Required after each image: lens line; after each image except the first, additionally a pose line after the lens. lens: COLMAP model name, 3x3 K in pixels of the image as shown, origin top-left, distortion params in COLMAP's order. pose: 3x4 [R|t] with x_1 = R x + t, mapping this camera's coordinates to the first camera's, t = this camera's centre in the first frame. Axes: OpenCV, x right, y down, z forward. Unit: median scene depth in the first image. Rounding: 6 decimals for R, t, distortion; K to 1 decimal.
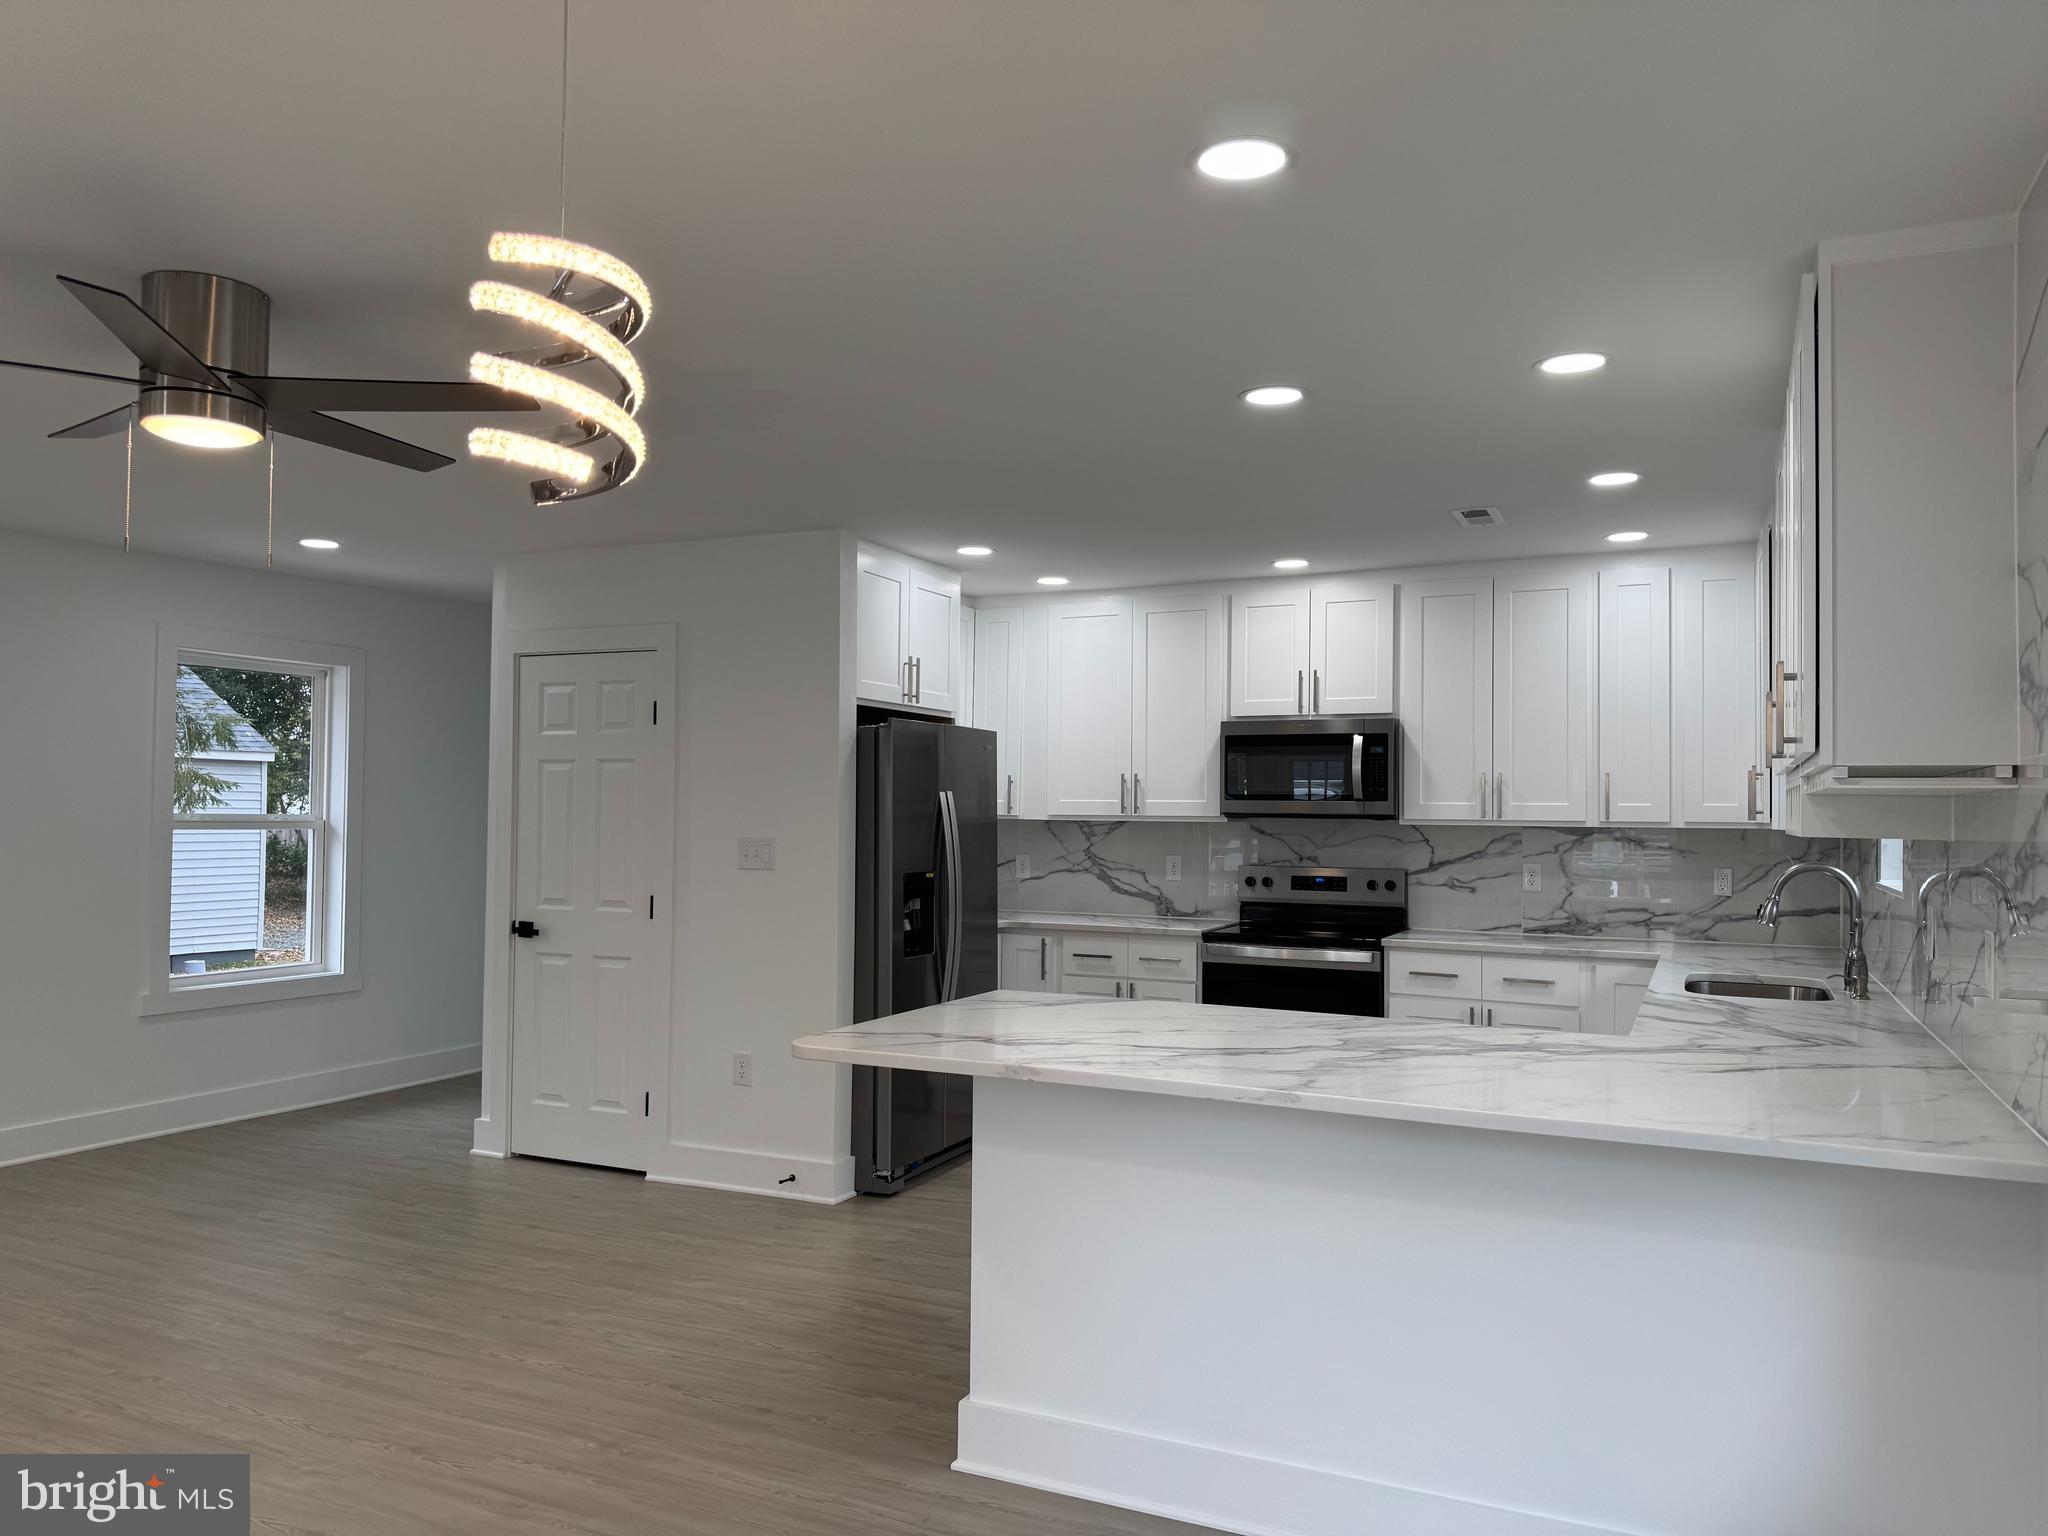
lens RADIAL K [[1435.7, 0, 1015.2], [0, 1435.7, 766.1], [0, 0, 1]] dist [0.088003, -0.118402]
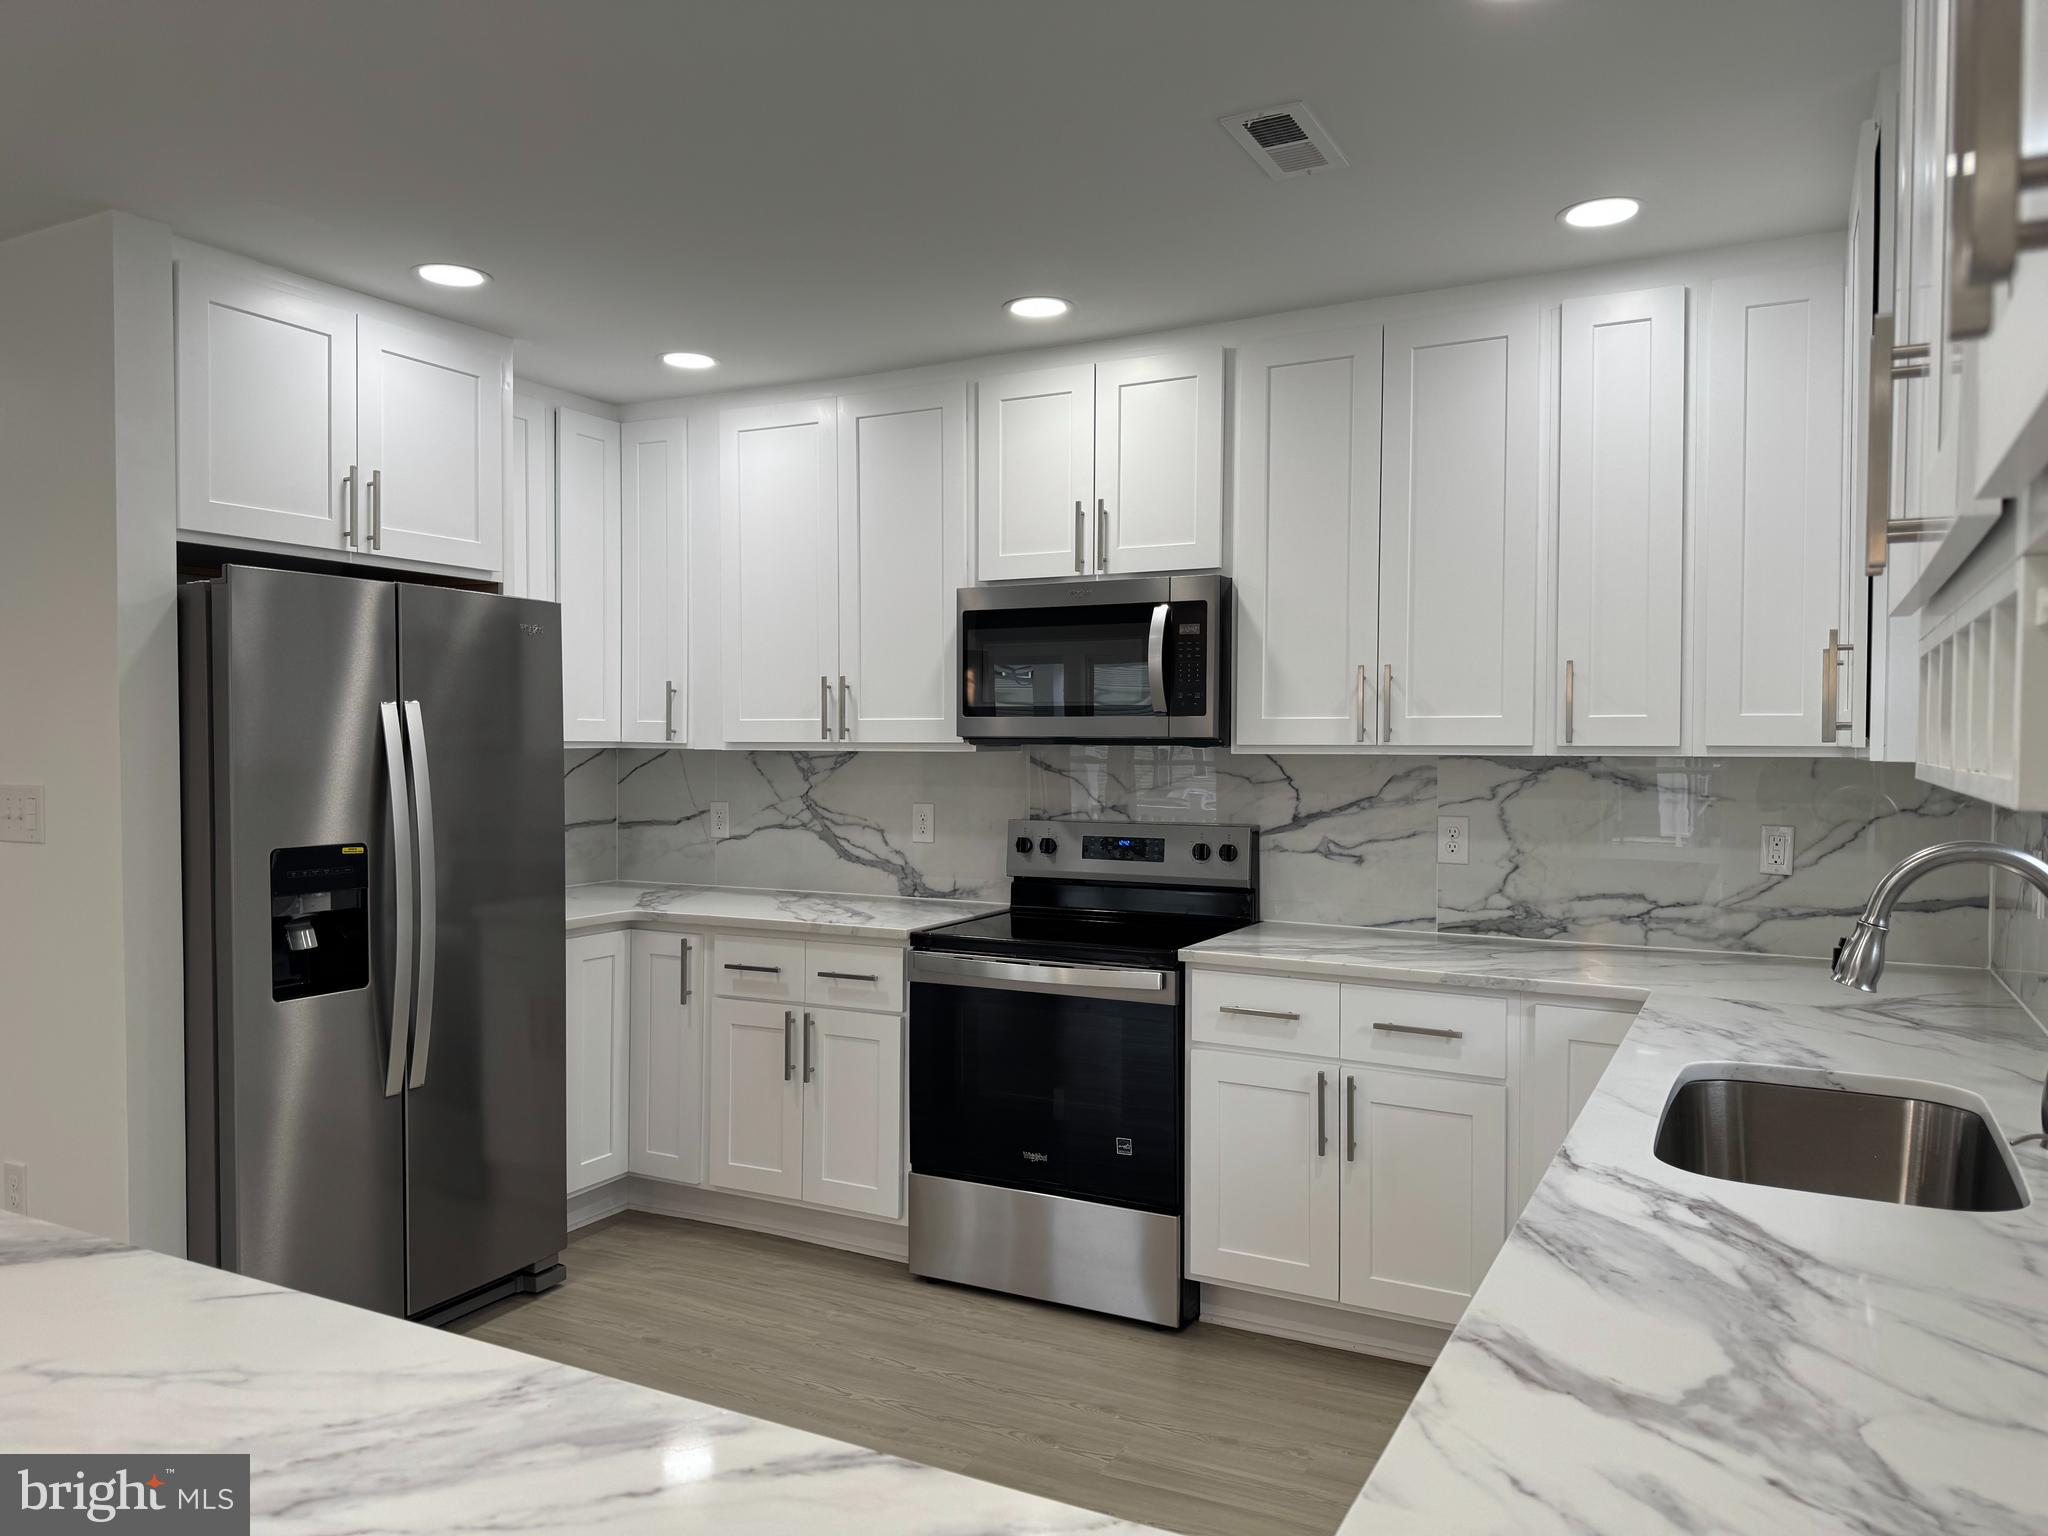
lens RADIAL K [[1435.7, 0, 1021.8], [0, 1435.7, 768.7], [0, 0, 1]] dist [0.088003, -0.118402]
pose [[0.999088, -0.005581, -0.042332, 0.211360], [0.007756, 0.998648, 0.051402, 0.015617], [0.041988, -0.051684, 0.997780, 0.411871]]
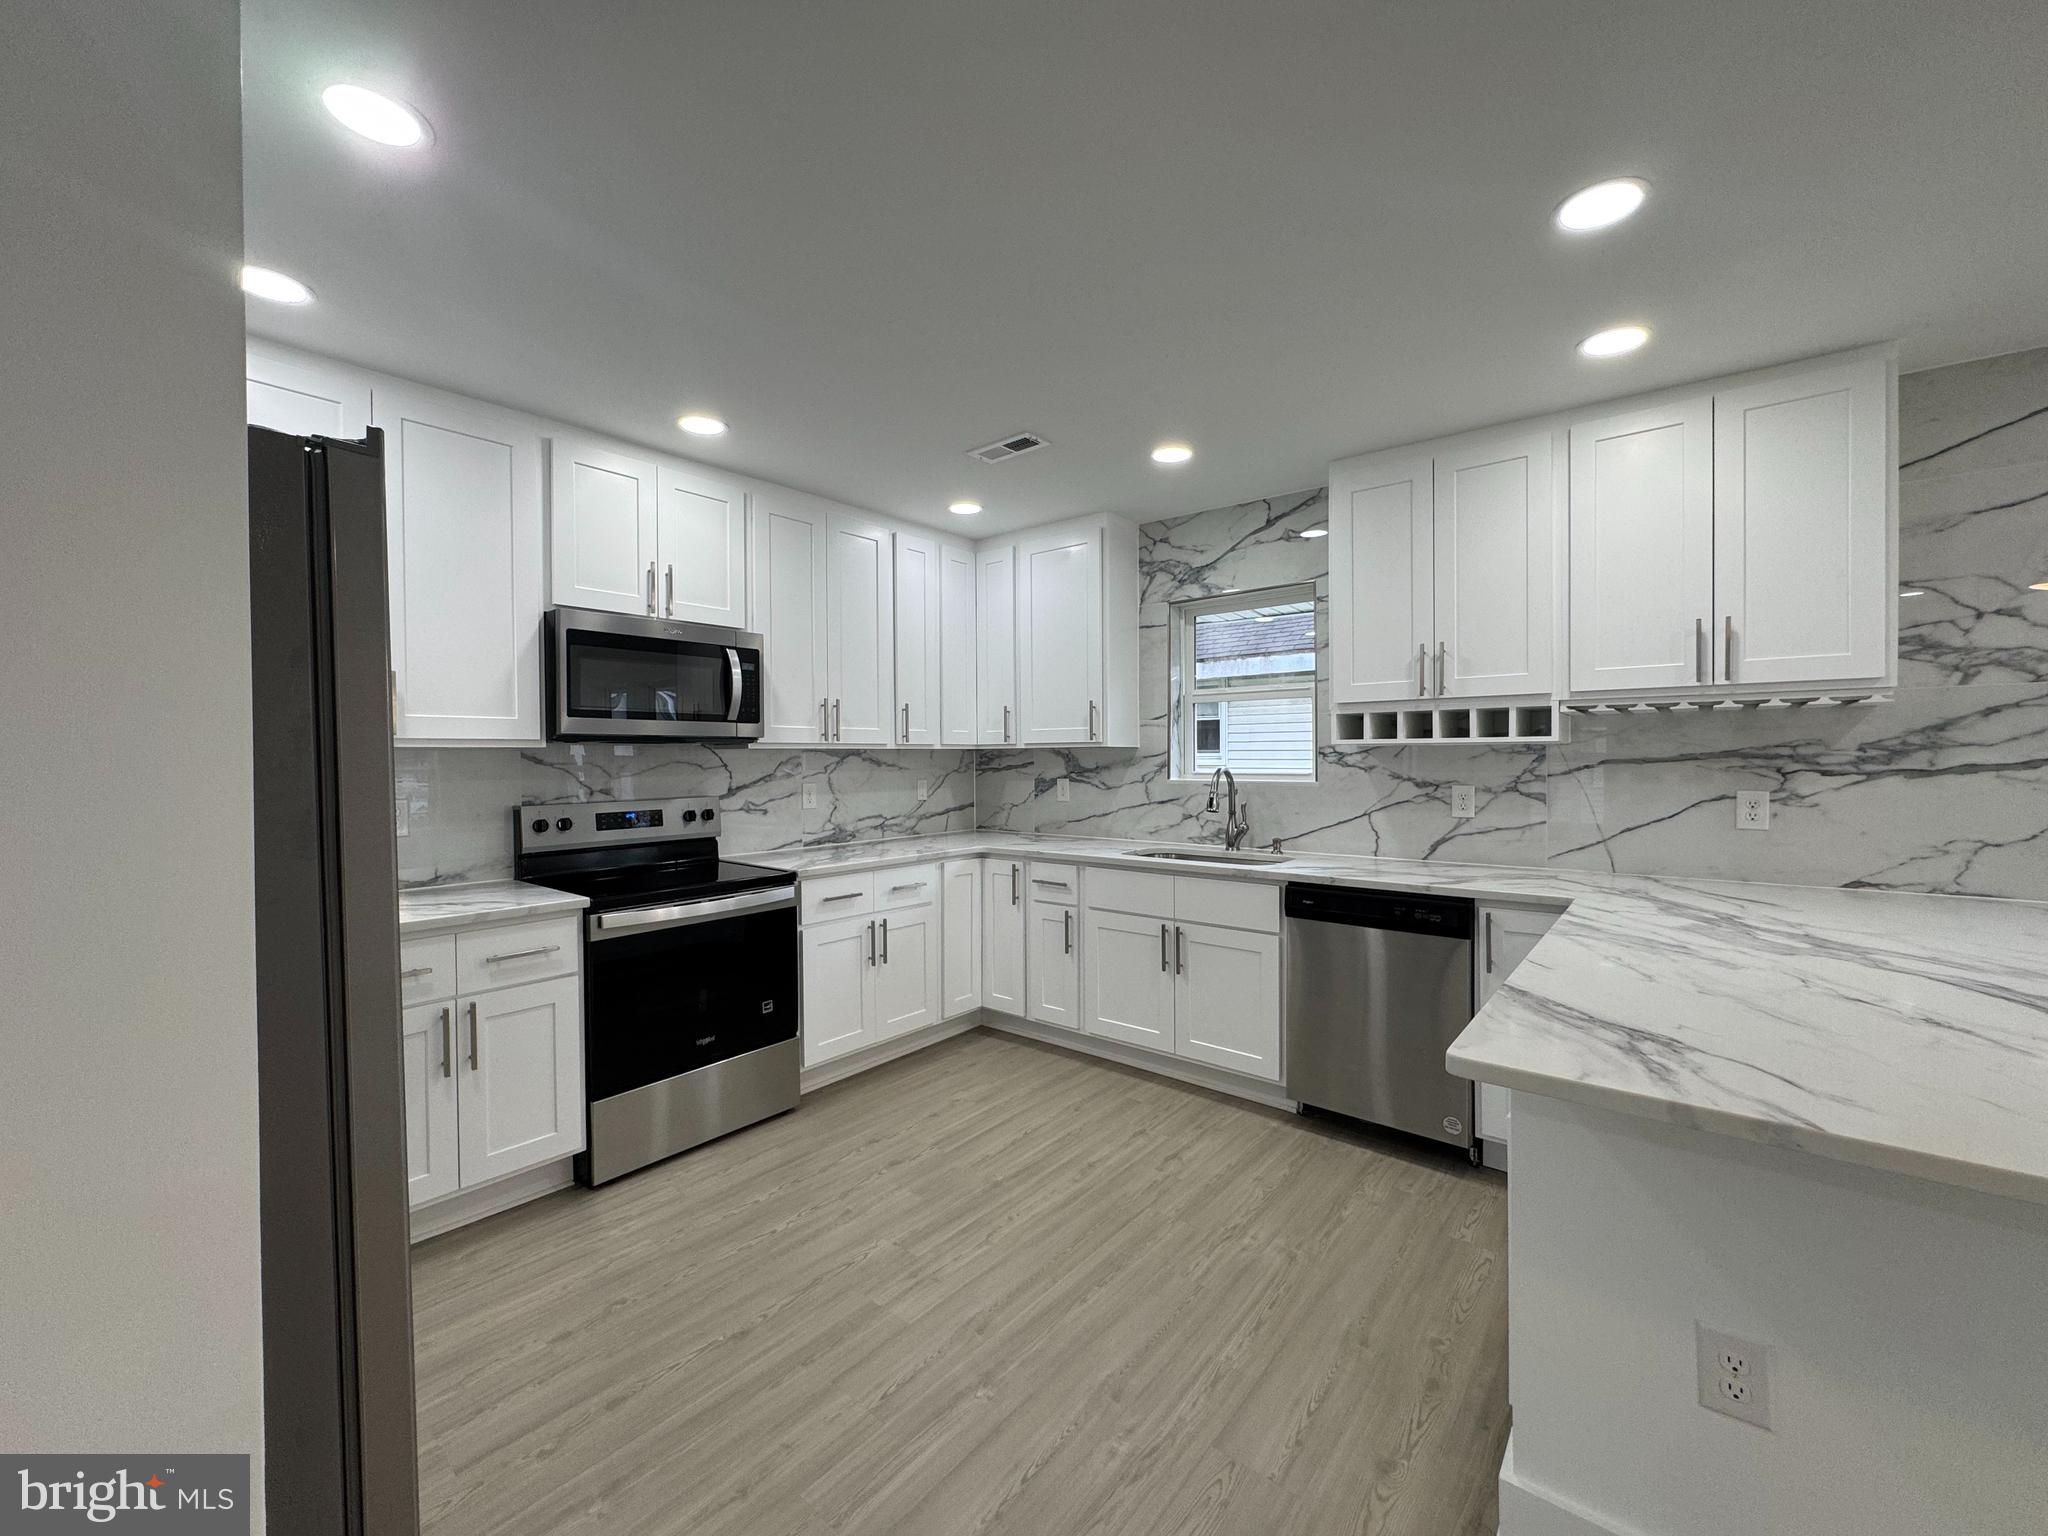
lens RADIAL K [[814.7, 0, 1023.1], [0, 814.7, 767.7], [0, 0, 1]] dist [-0.004336, 0.001116]
pose [[0.246189, -0.024638, 0.968909, -0.214110], [-0.021664, 0.999287, 0.030915, 0.033645], [-0.968980, -0.028601, 0.245480, 0.718894]]
